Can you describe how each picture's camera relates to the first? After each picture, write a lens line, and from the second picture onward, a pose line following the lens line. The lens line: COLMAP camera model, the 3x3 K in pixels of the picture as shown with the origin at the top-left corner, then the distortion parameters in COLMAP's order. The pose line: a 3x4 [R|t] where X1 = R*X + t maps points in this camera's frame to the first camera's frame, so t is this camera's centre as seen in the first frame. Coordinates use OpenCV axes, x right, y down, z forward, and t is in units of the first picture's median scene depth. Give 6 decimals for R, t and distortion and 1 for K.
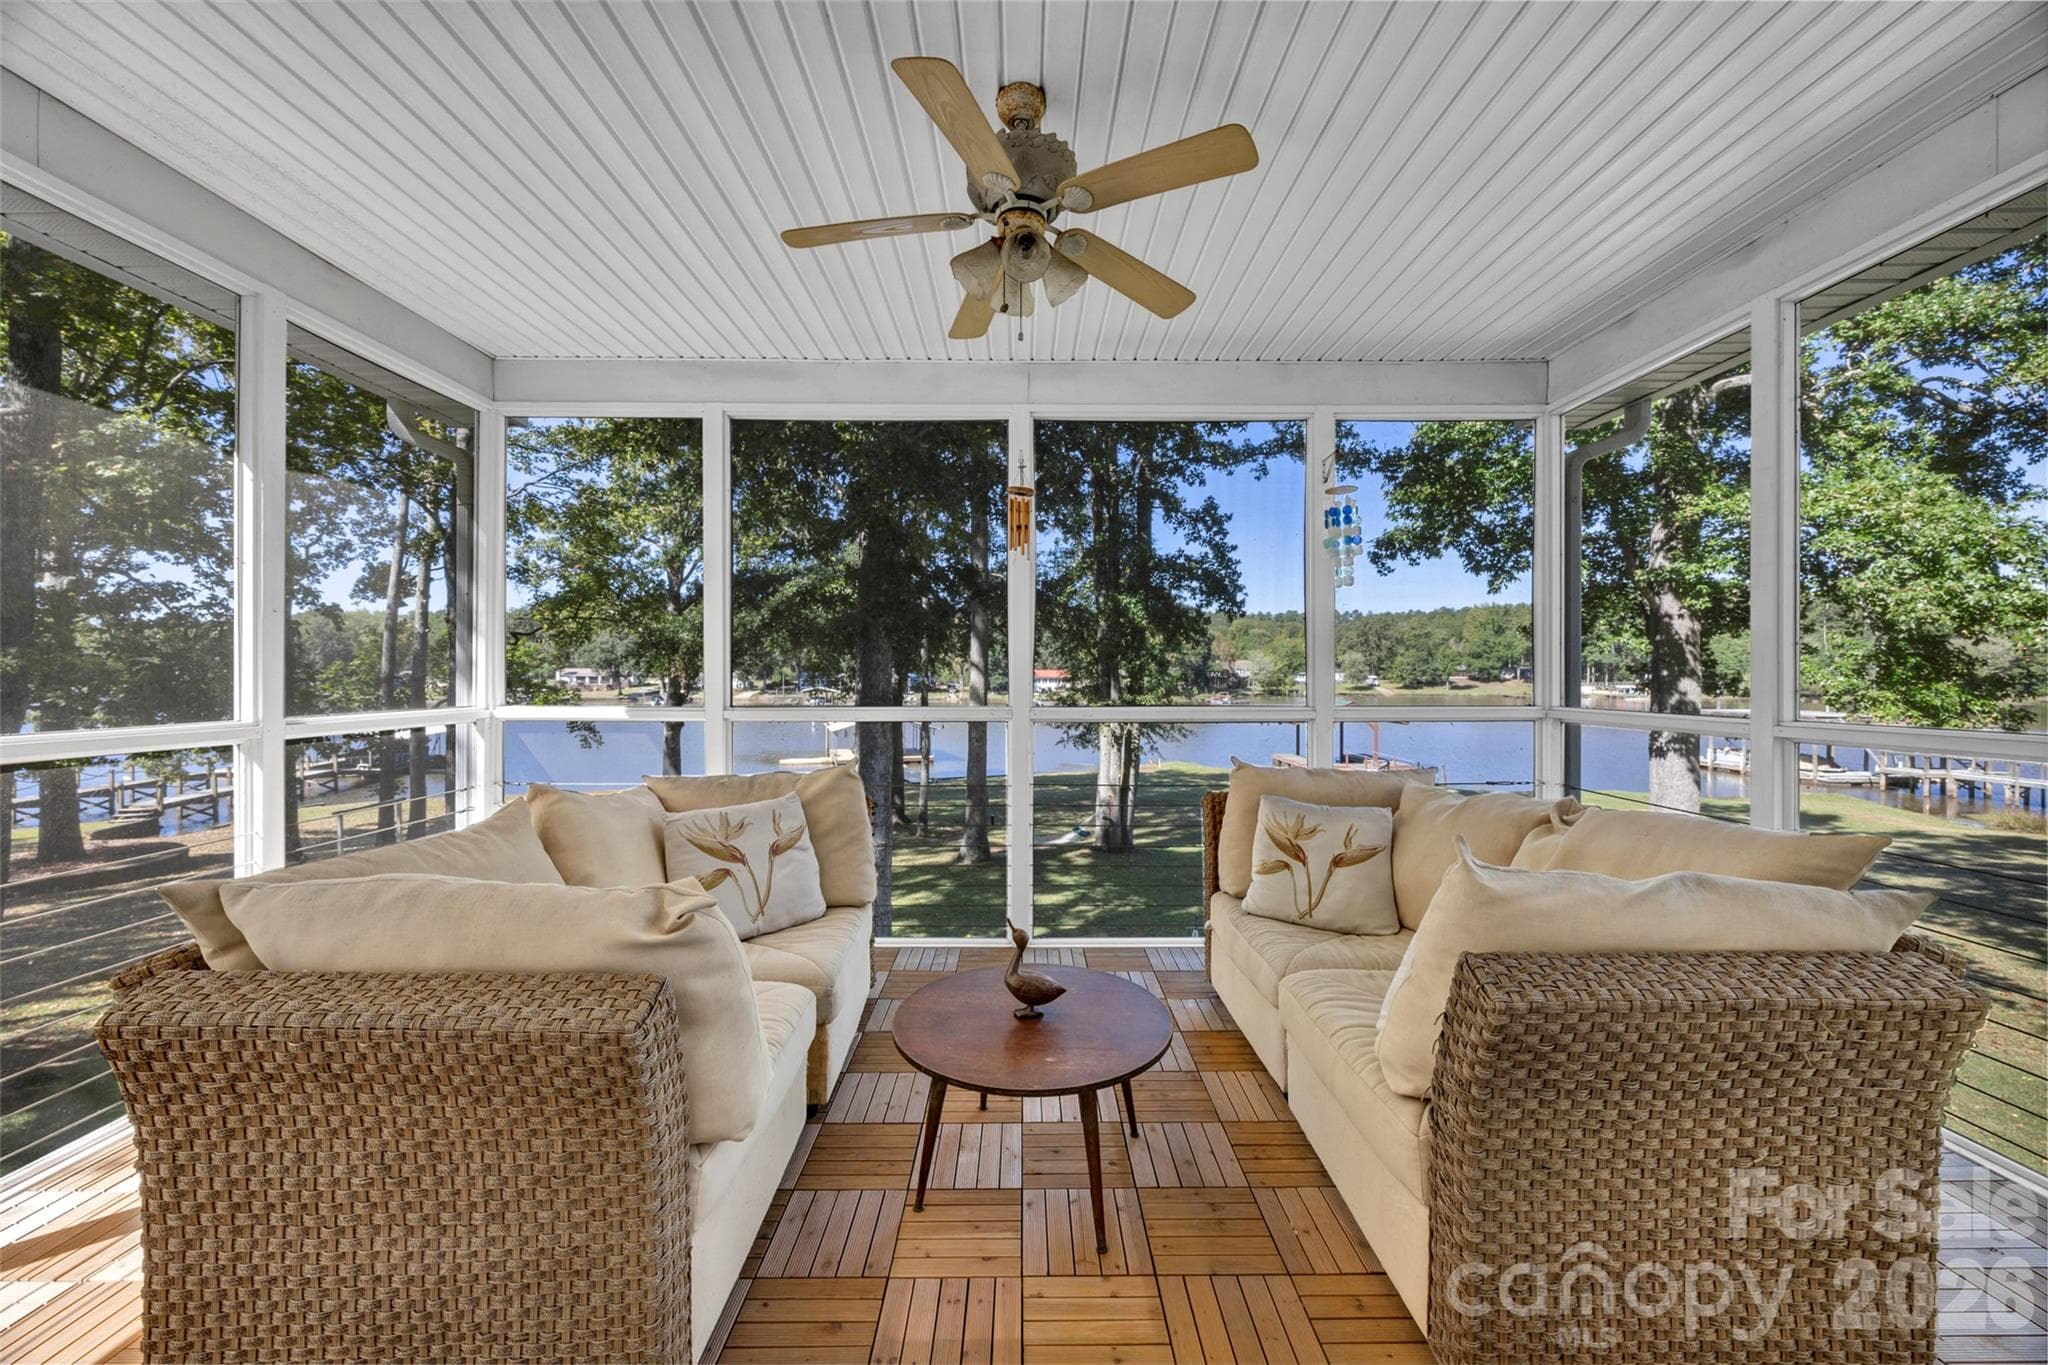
lens RADIAL K [[839.2, 0, 1024.0], [0, 839.2, 682.5], [0, 0, 1]] dist [0.000601, 0.000120]
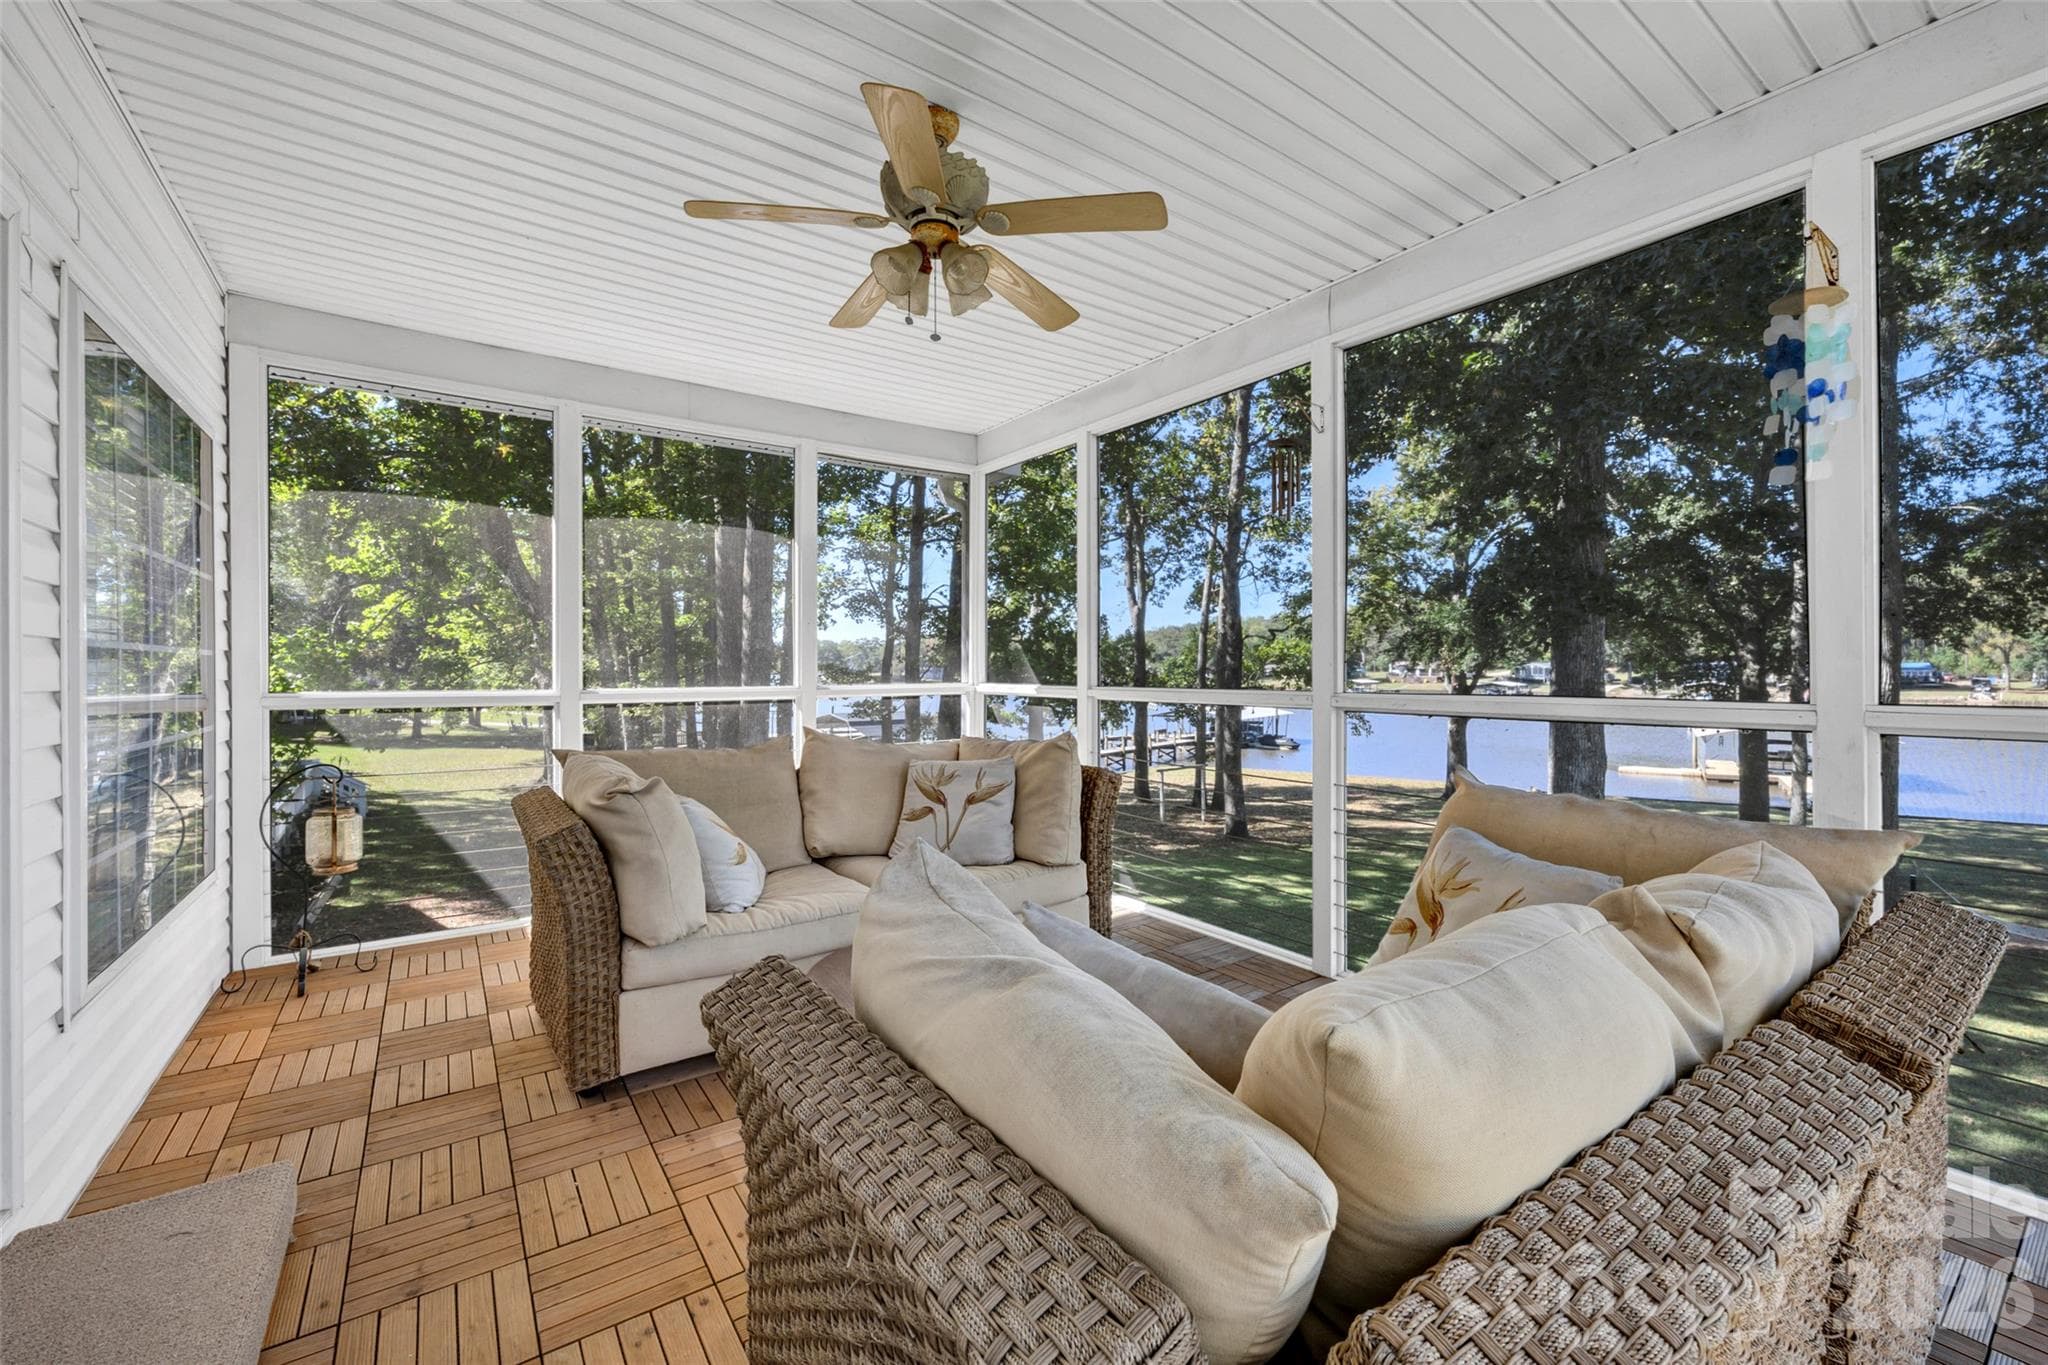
lens RADIAL K [[824.4, 0, 1026.2], [0, 824.4, 675.0], [0, 0, 1]] dist [-0.000514, 0.000142]
pose [[0.574608, 0.002880, -0.818424, 0.116021], [-0.003380, 0.999994, 0.001146, 0.002316], [0.818422, 0.002108, 0.574614, 0.057830]]
